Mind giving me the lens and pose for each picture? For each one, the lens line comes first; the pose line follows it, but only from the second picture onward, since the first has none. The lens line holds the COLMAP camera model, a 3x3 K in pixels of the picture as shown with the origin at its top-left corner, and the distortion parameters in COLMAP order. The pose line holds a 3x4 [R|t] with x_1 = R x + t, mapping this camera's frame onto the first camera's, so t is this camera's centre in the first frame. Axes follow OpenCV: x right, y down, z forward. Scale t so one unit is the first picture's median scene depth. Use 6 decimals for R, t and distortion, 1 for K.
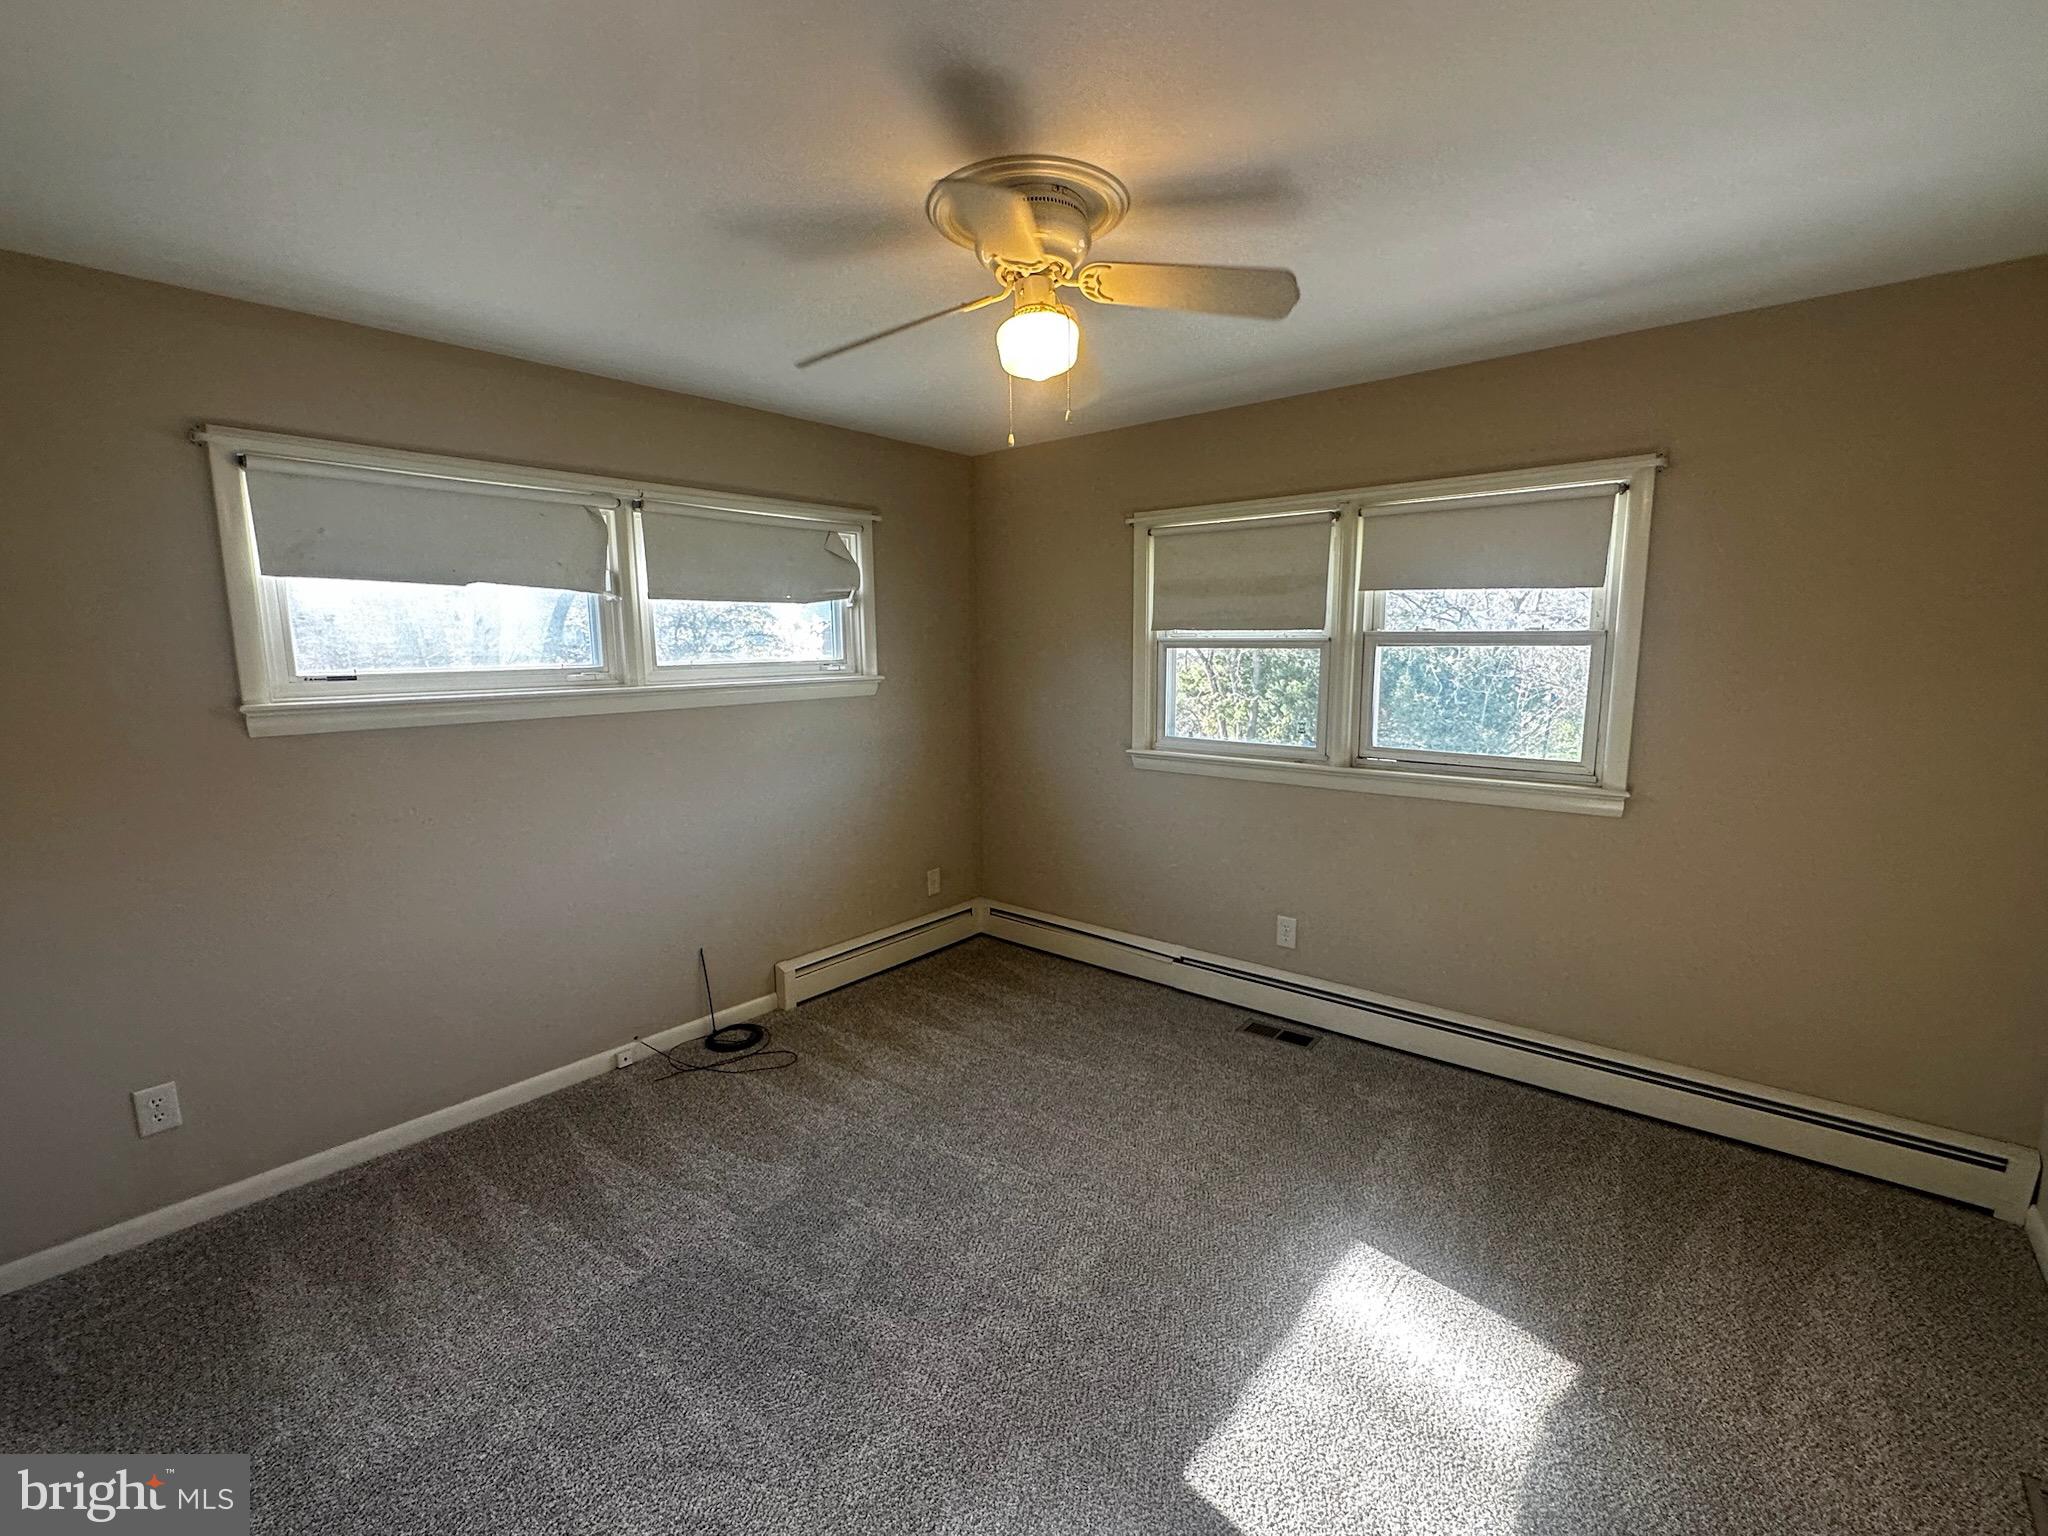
lens RADIAL K [[892.6, 0, 1012.5], [0, 892.6, 773.8], [0, 0, 1]] dist [-0.003162, 0.001219]
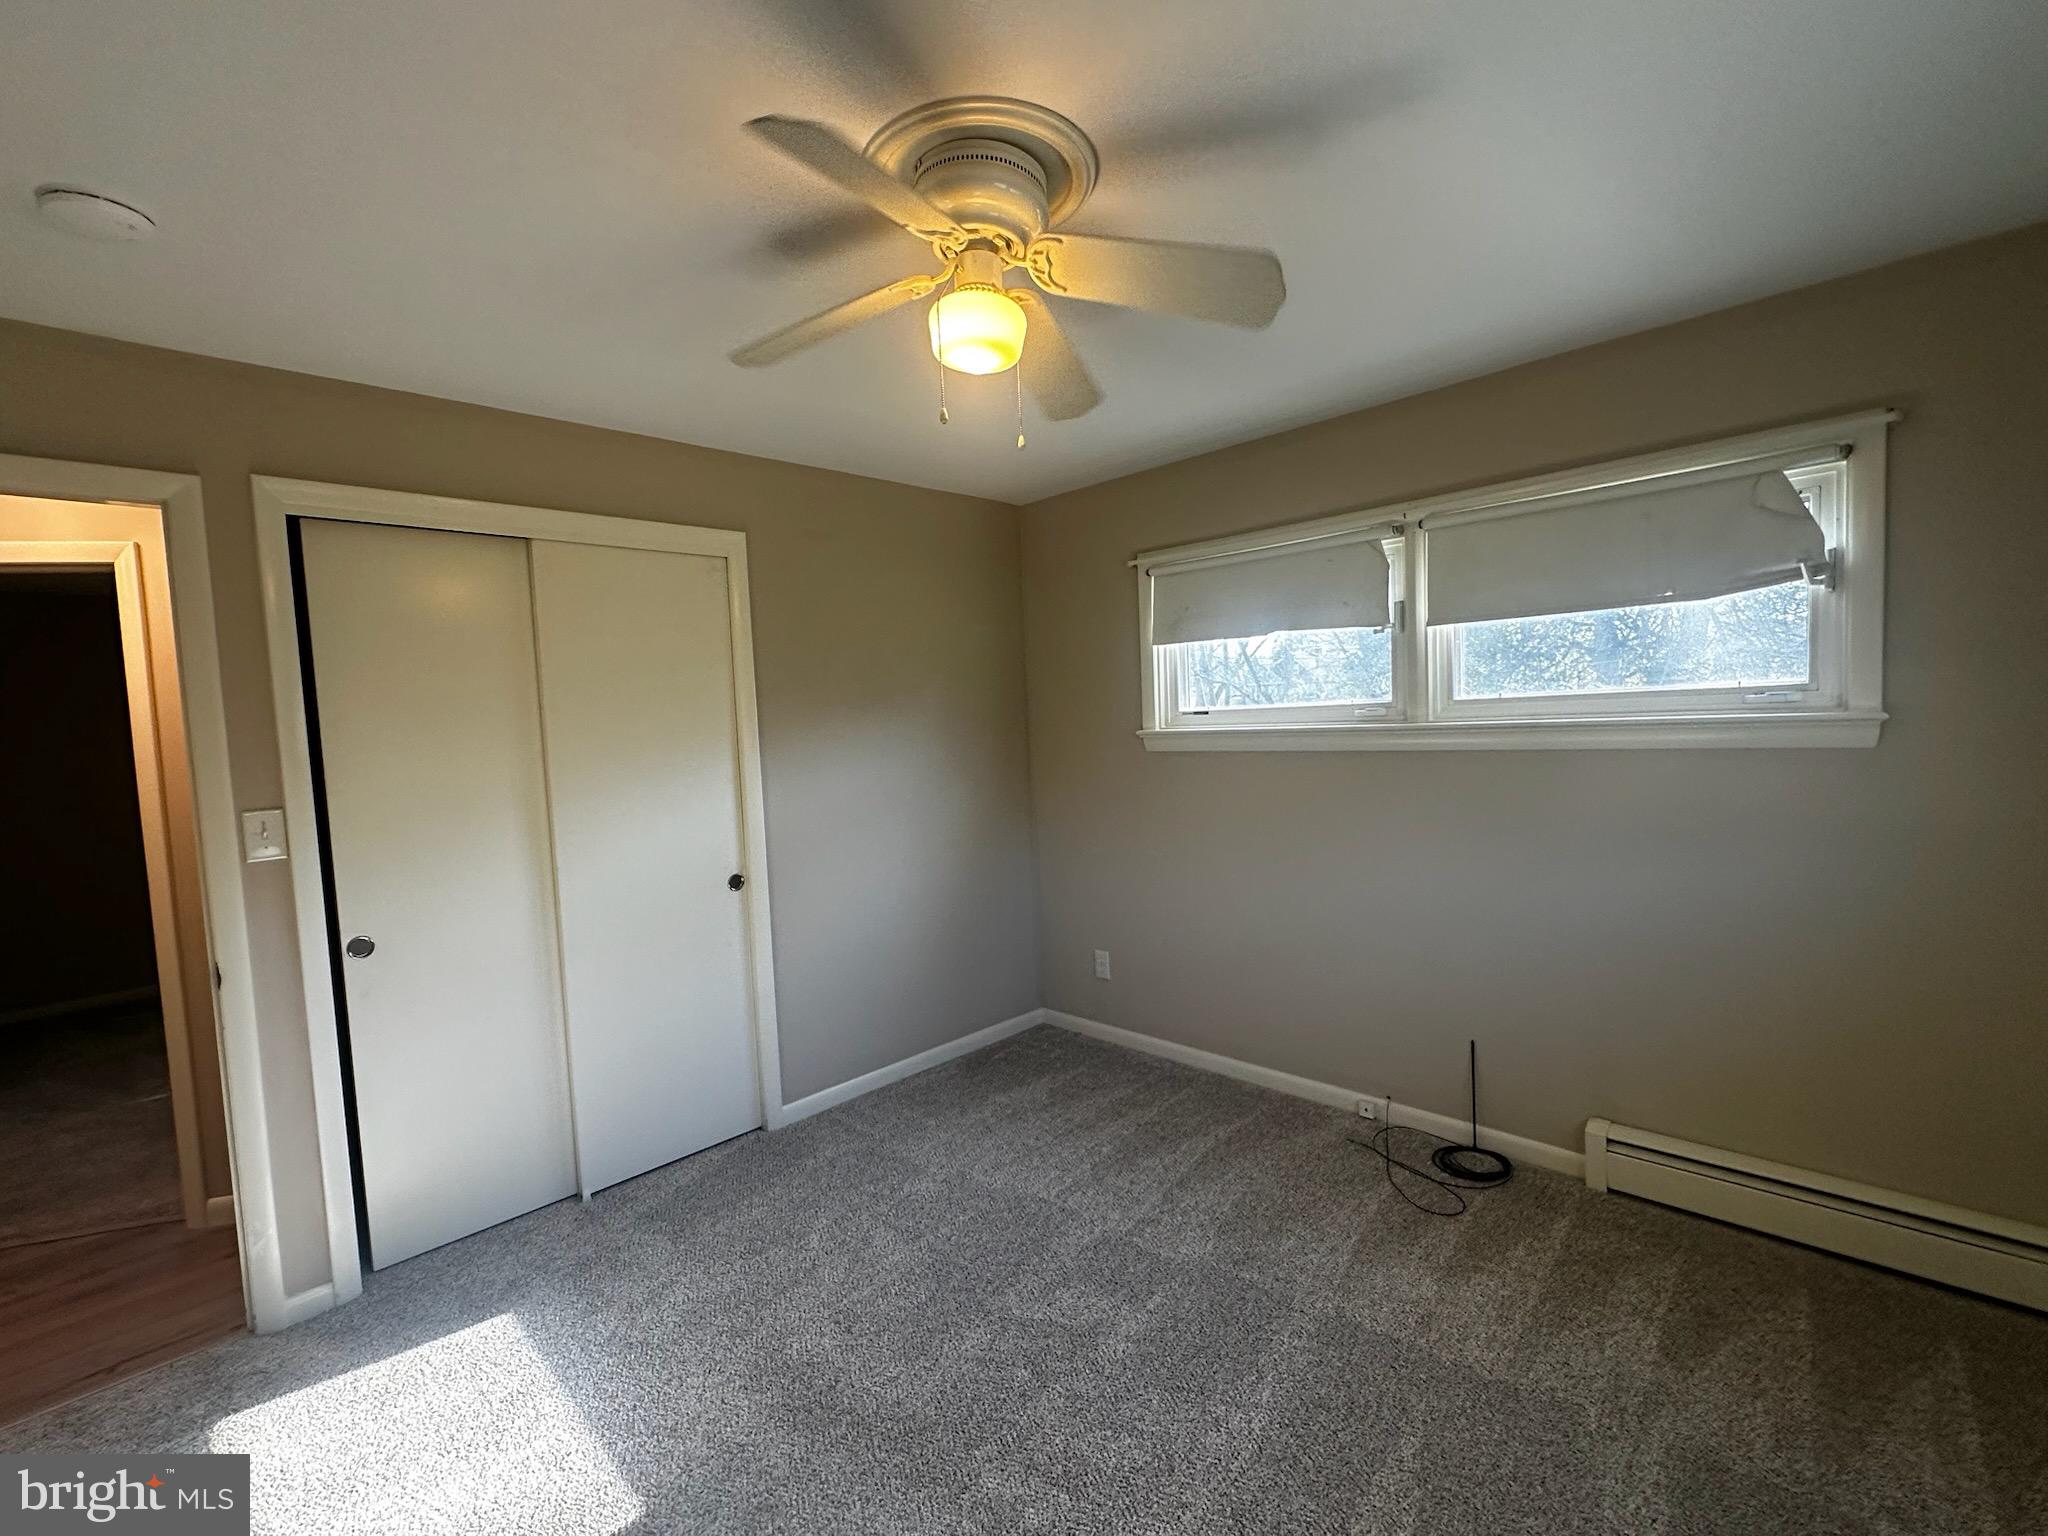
lens RADIAL K [[939.1, 0, 1024.0], [0, 939.1, 768.0], [0, 0, 1]] dist [0.000729, 0.000739]
pose [[-0.087960, 0.086205, -0.992387, 0.590678], [-0.086090, 0.991863, 0.093790, -0.111903], [0.992397, 0.093684, -0.079823, 0.704759]]
